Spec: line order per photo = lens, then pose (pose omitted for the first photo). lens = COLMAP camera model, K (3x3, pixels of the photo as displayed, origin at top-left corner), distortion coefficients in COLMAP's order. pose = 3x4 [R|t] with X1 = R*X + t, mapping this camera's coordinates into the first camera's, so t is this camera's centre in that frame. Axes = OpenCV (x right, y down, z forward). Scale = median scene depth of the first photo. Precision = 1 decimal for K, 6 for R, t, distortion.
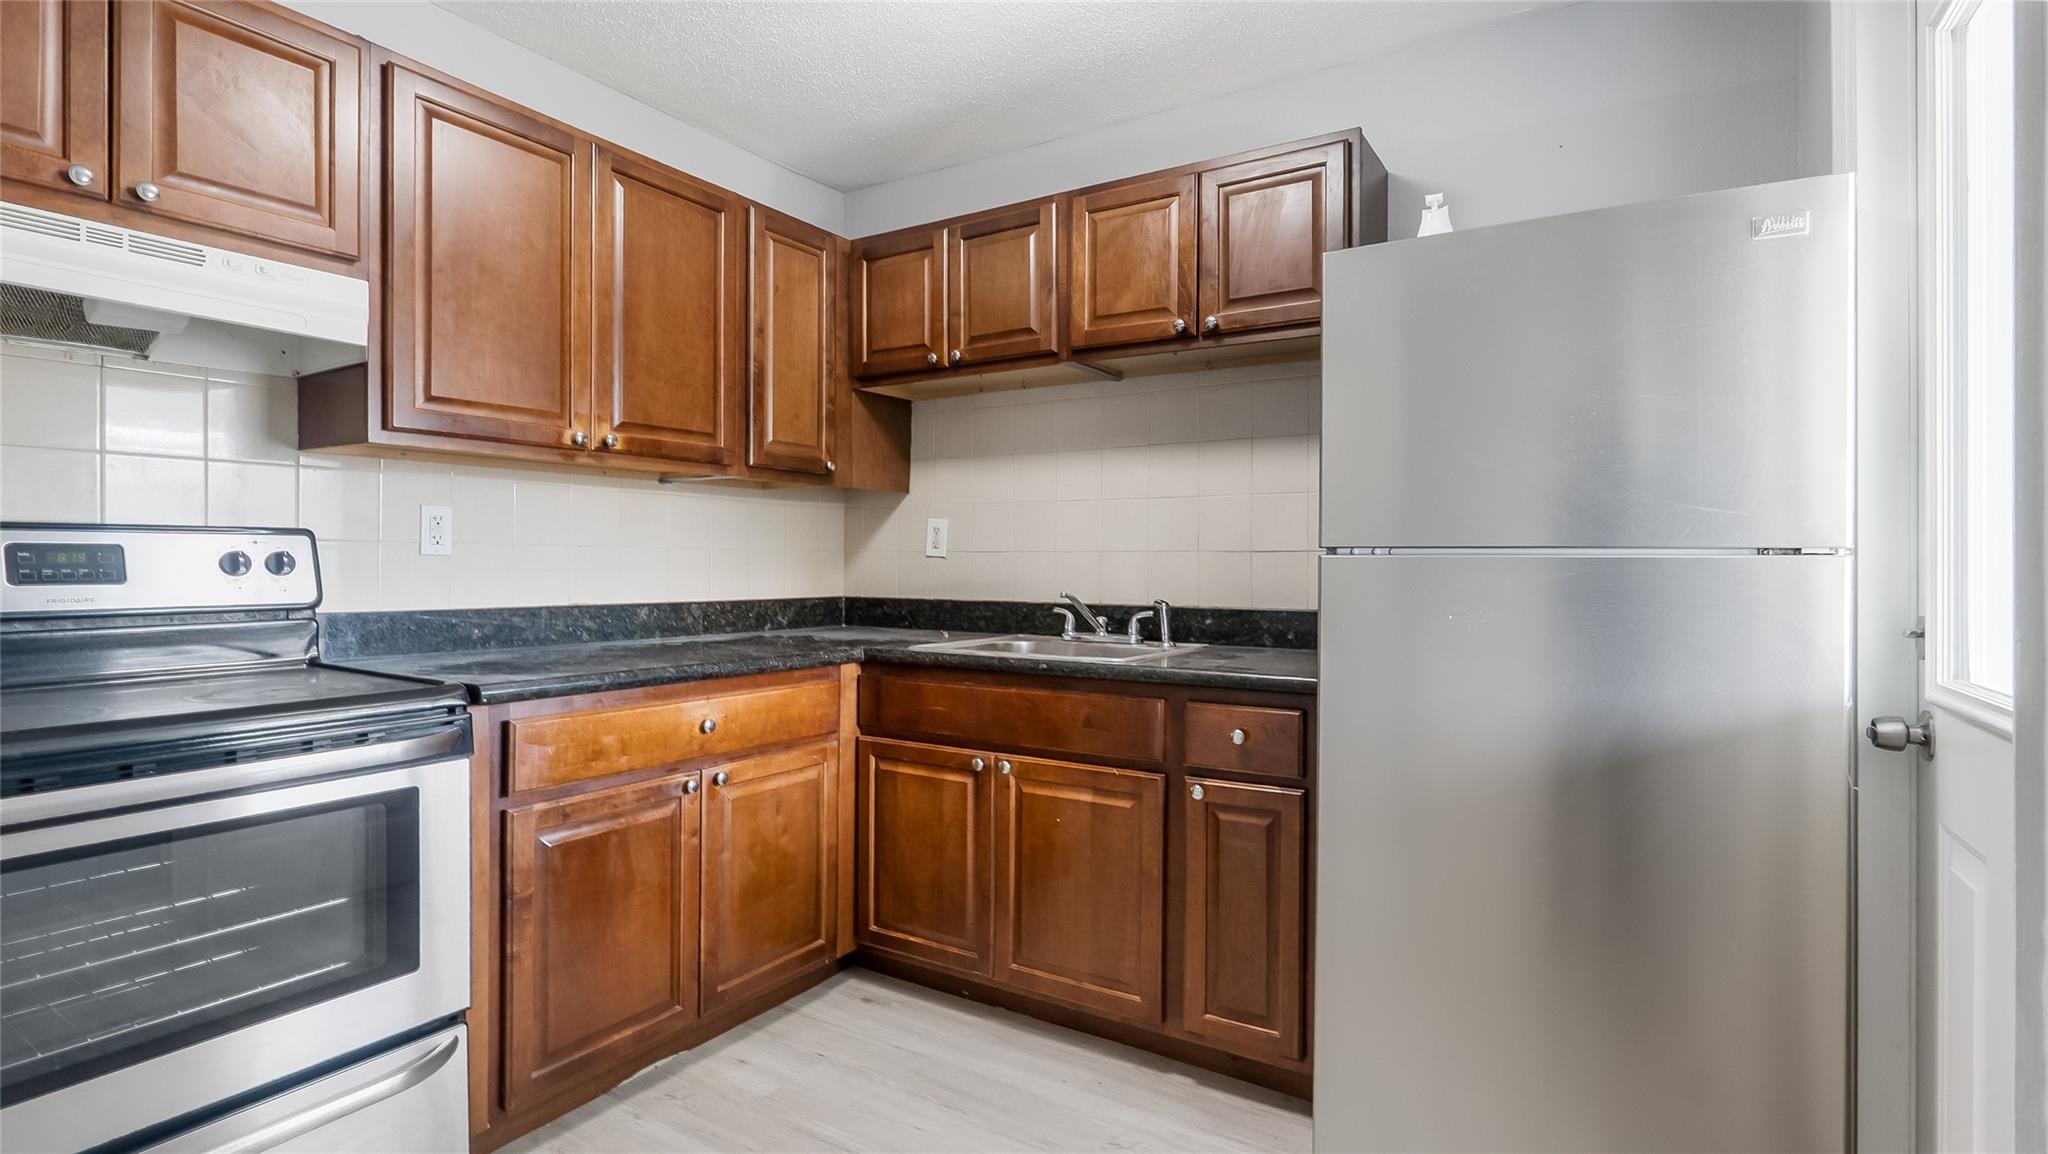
lens RADIAL K [[949.7, 0, 1043.4], [0, 949.7, 569.8], [0, 0, 1]] dist [-0.007270, 0.000768]
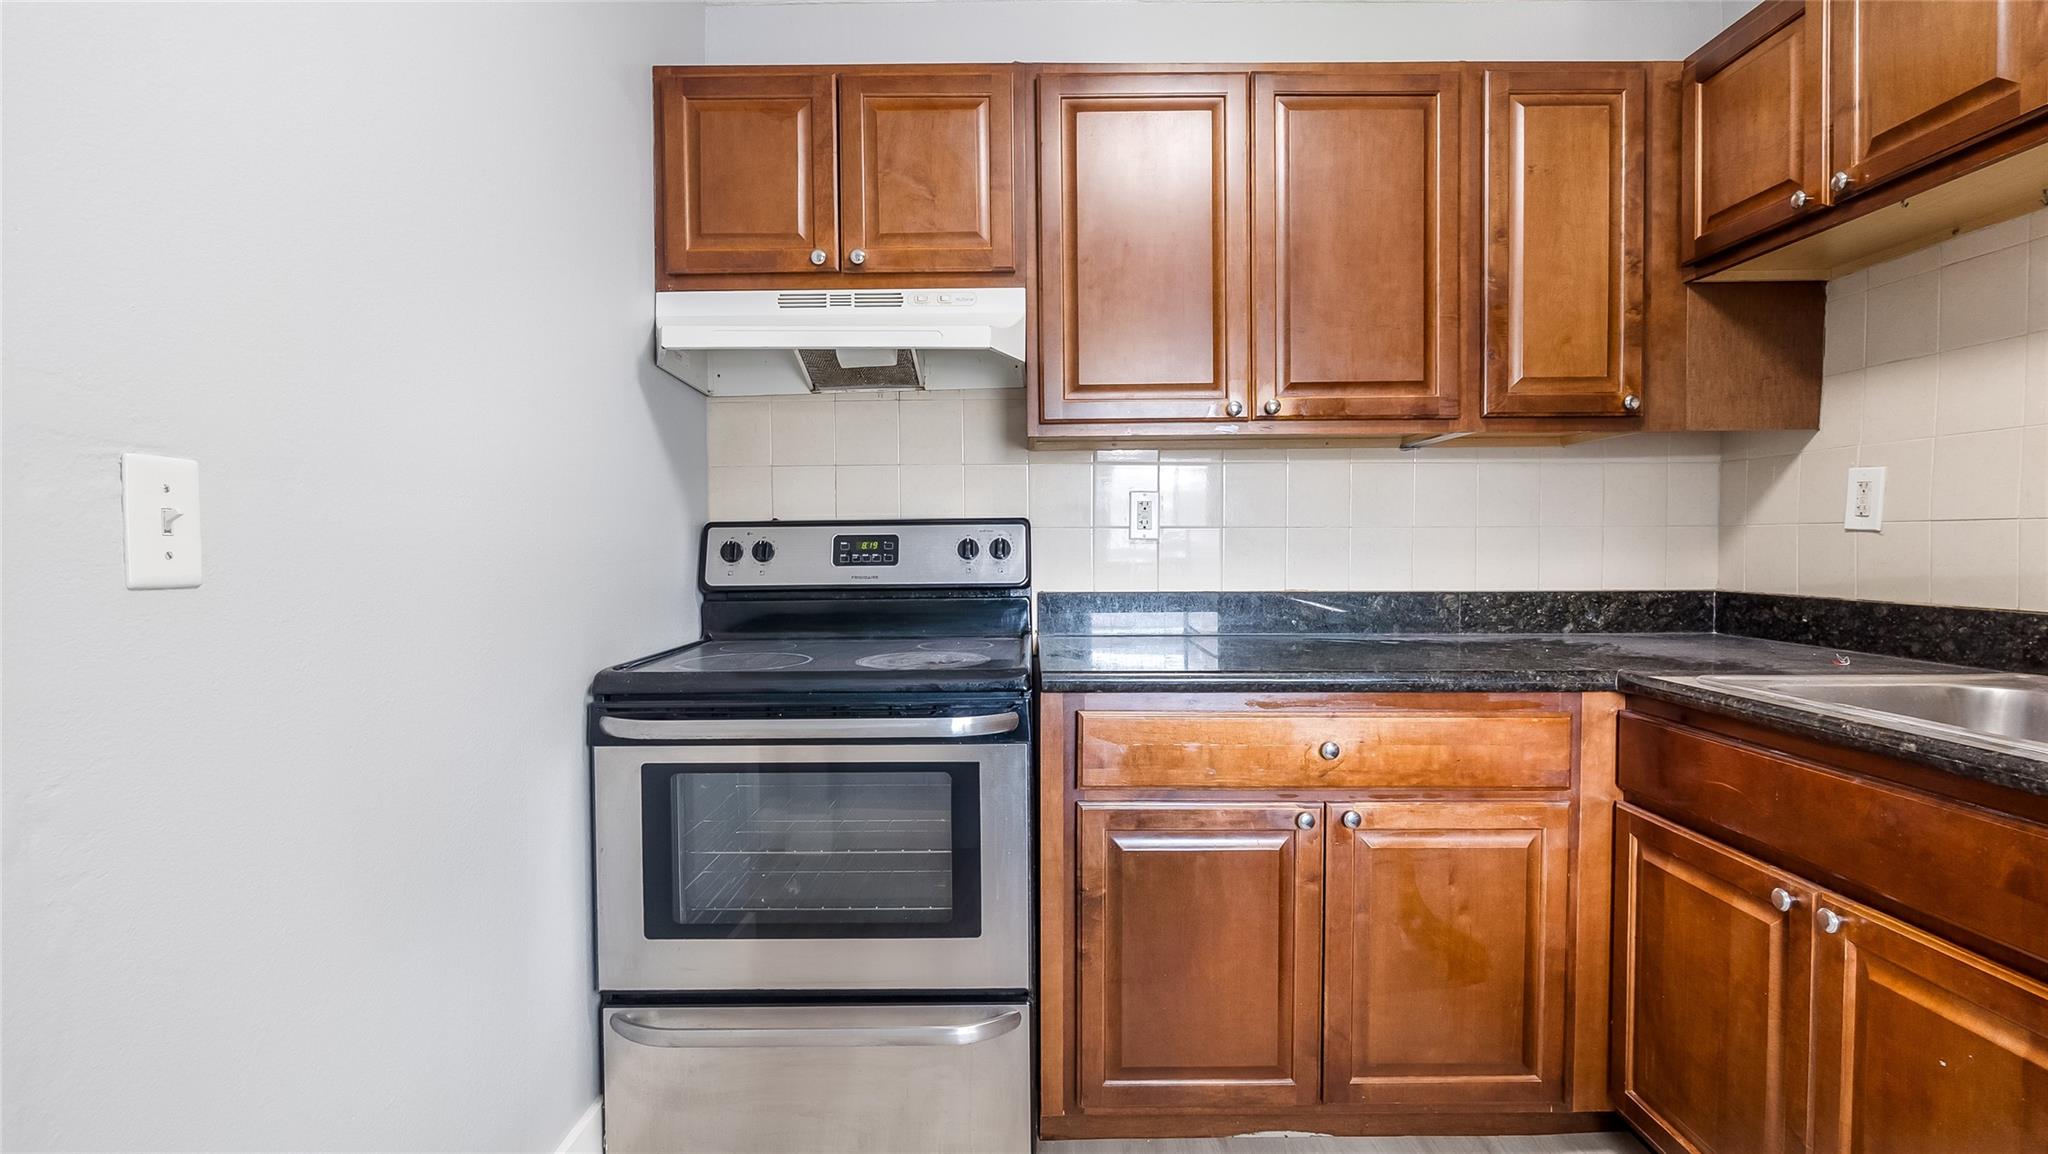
lens RADIAL K [[949.7, 0, 1029.0], [0, 949.7, 574.9], [0, 0, 1]] dist [-0.007270, 0.000768]
pose [[0.528893, 0.019898, -0.848455, 0.158785], [0.002816, 0.999678, 0.025200, -0.002912], [0.848684, -0.015717, 0.528667, 0.312292]]
